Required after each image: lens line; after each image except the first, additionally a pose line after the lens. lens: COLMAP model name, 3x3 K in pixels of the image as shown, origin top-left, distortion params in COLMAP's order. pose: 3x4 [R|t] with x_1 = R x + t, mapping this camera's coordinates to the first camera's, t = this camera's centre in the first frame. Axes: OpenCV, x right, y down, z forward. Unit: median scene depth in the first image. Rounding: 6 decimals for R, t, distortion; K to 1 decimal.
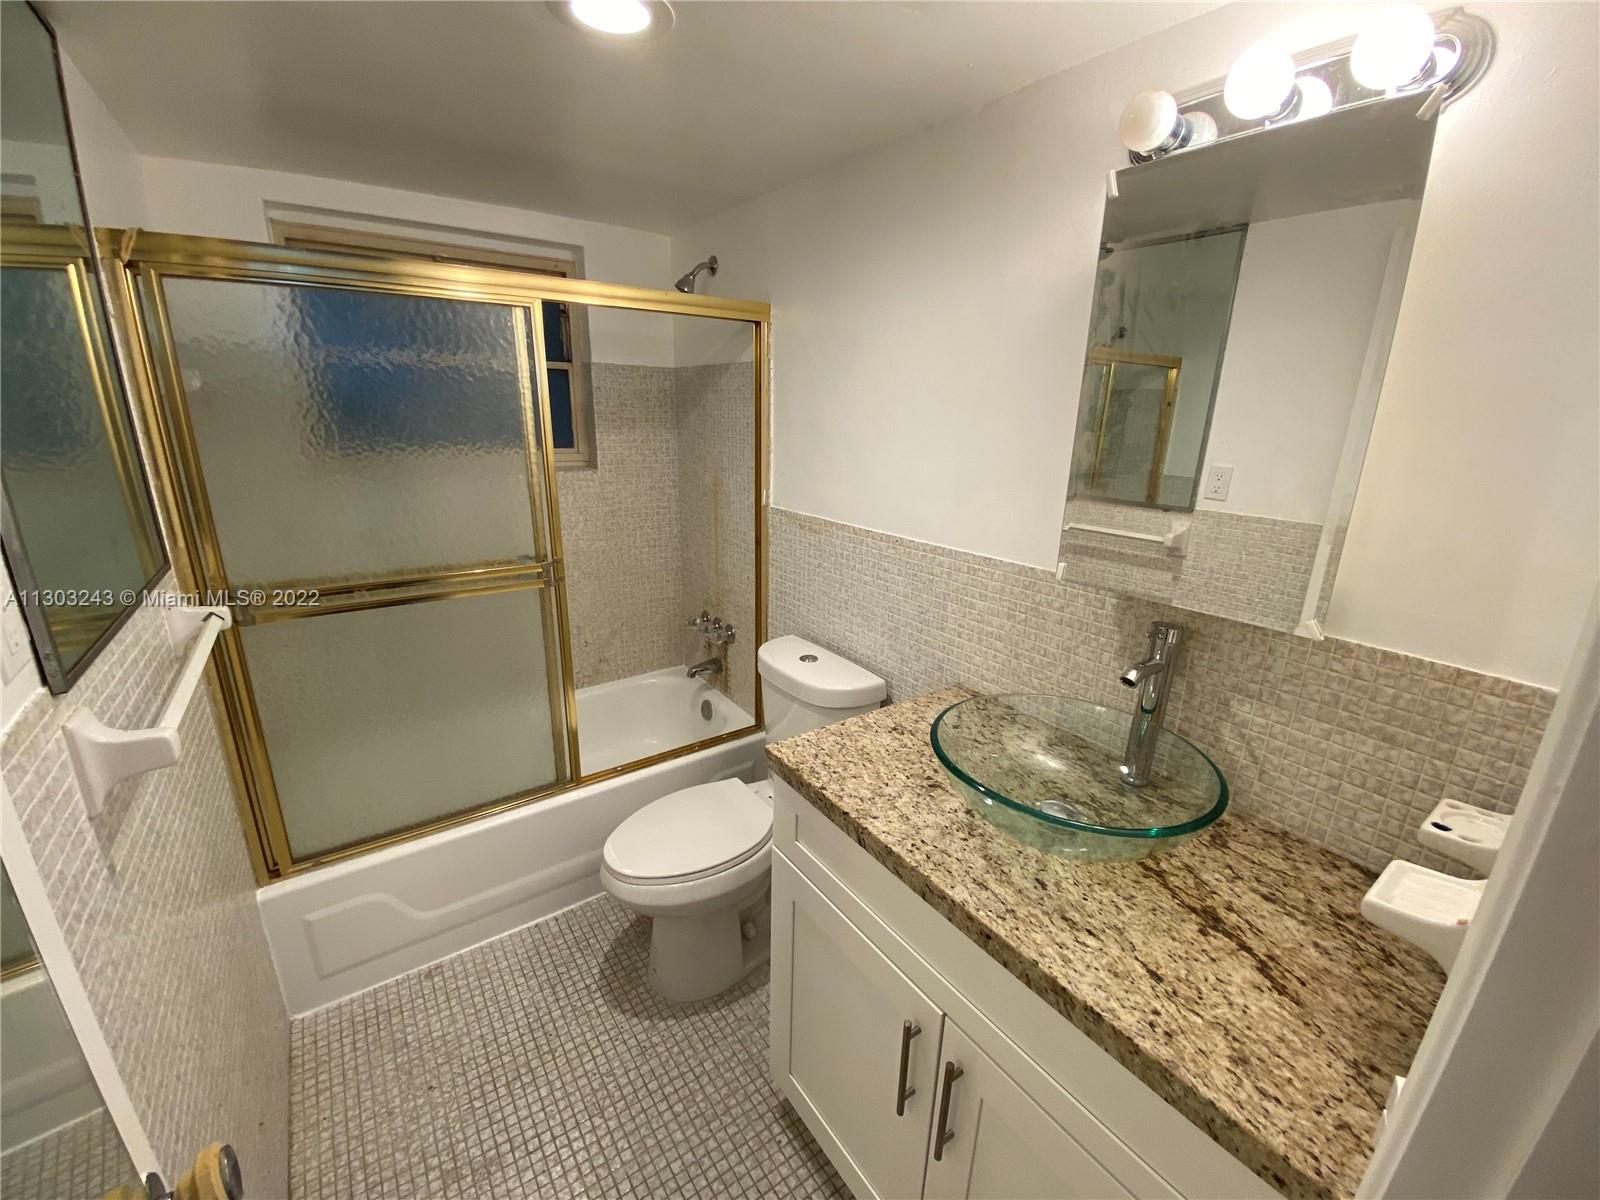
lens RADIAL K [[639.7, 0, 800.0], [0, 639.7, 600.0], [0, 0, 1]] dist [0.042787, -0.038091]
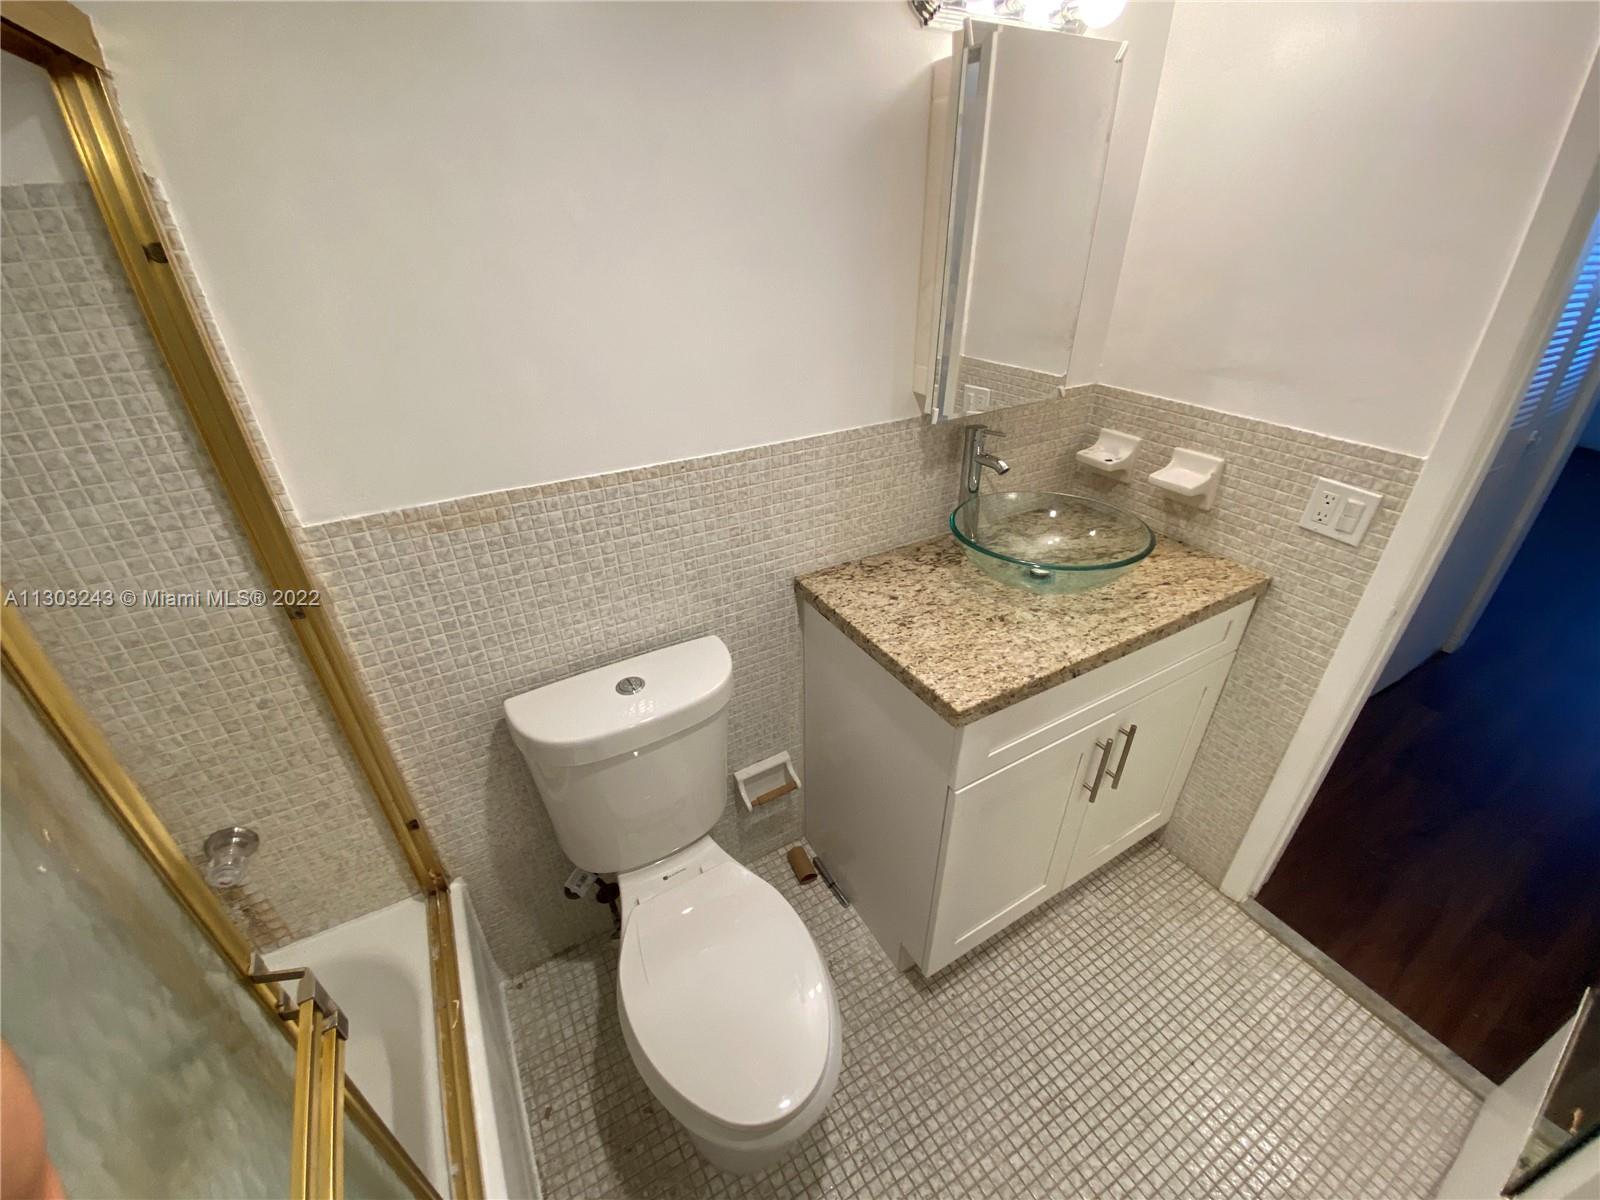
lens RADIAL K [[639.7, 0, 800.0], [0, 639.7, 600.0], [0, 0, 1]] dist [0.042787, -0.038091]
pose [[0.101250, -0.522797, 0.846423, -0.599651], [0.298604, 0.827537, 0.475413, -0.304701], [-0.948991, 0.204610, 0.239897, 0.790327]]
